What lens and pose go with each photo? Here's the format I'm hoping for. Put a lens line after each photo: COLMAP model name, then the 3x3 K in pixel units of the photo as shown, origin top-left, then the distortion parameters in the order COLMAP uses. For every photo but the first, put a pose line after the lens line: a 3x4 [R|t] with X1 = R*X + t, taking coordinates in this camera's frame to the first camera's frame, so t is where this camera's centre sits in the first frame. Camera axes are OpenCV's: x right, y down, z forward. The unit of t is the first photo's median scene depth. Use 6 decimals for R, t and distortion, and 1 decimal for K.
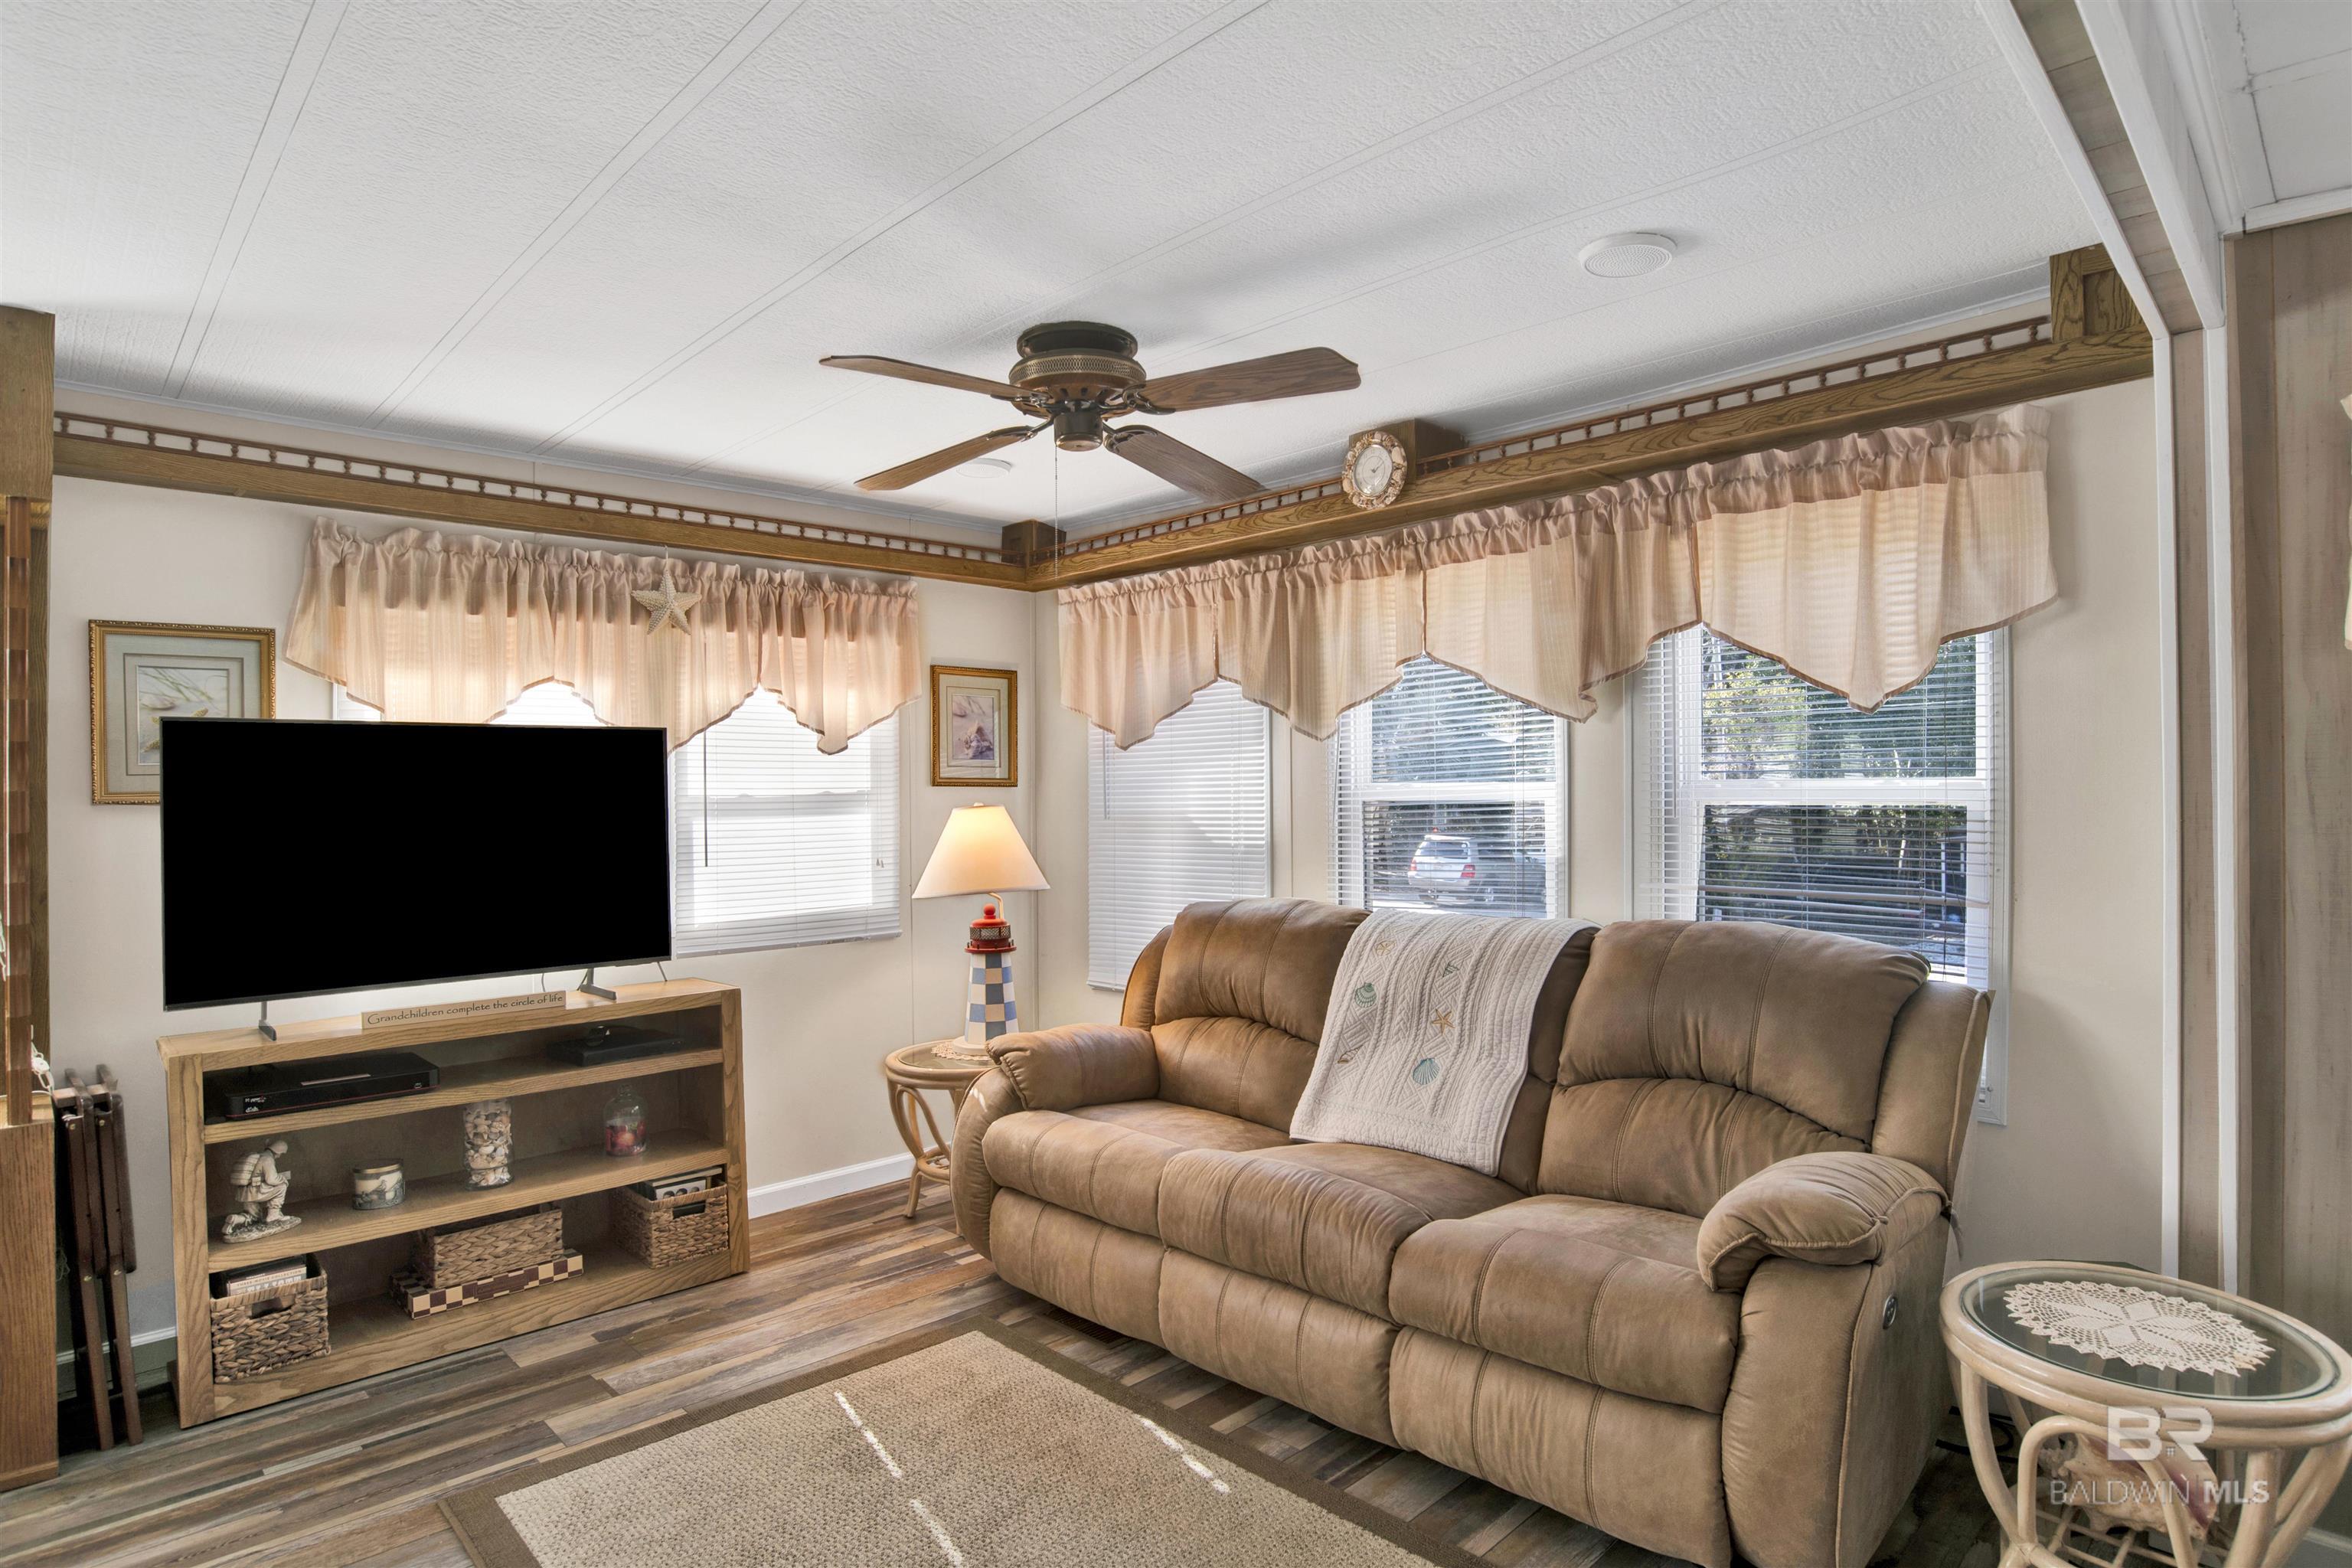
lens RADIAL K [[1273.6, 0, 1171.5], [0, 1273.6, 792.4], [0, 0, 1]] dist [-0.065583, 0.021423]
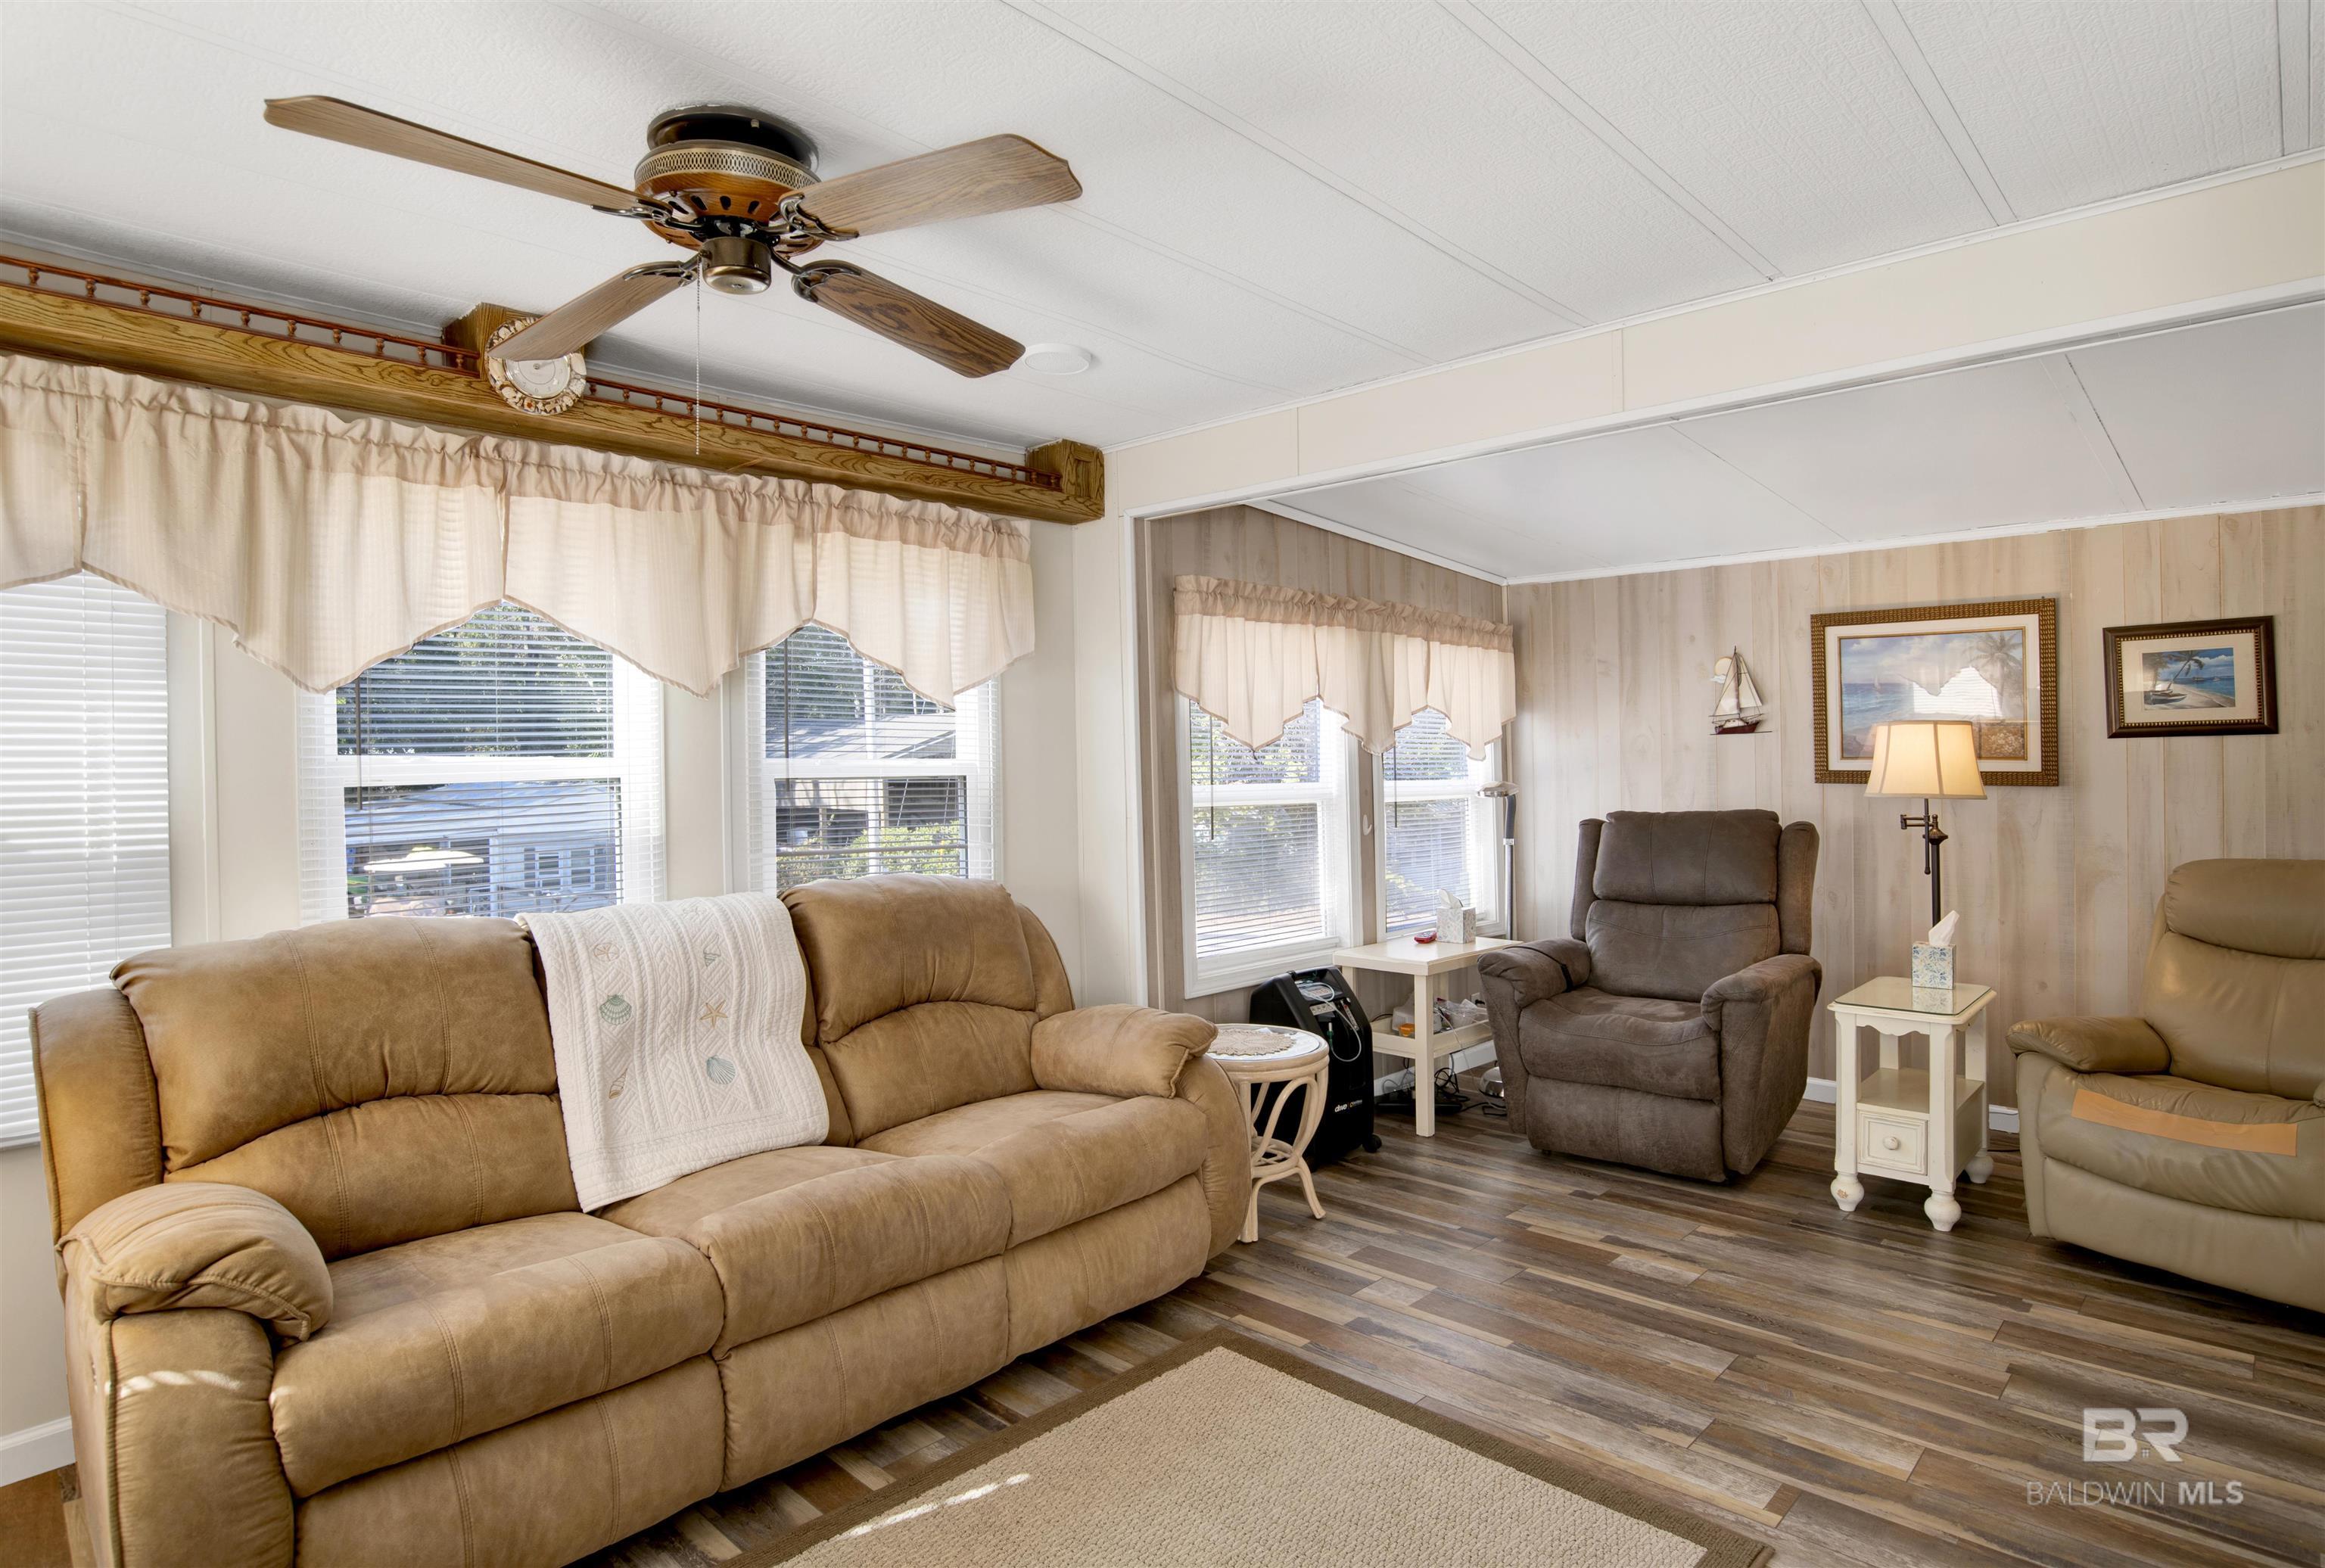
lens RADIAL K [[1258.9, 0, 1143.2], [0, 1258.9, 774.1], [0, 0, 1]] dist [-0.065583, 0.021423]
pose [[-0.033634, 0.003531, 0.999428, -0.737528], [0.002842, 0.999990, -0.003438, 0.009861], [-0.999430, 0.002724, -0.033644, 0.746533]]
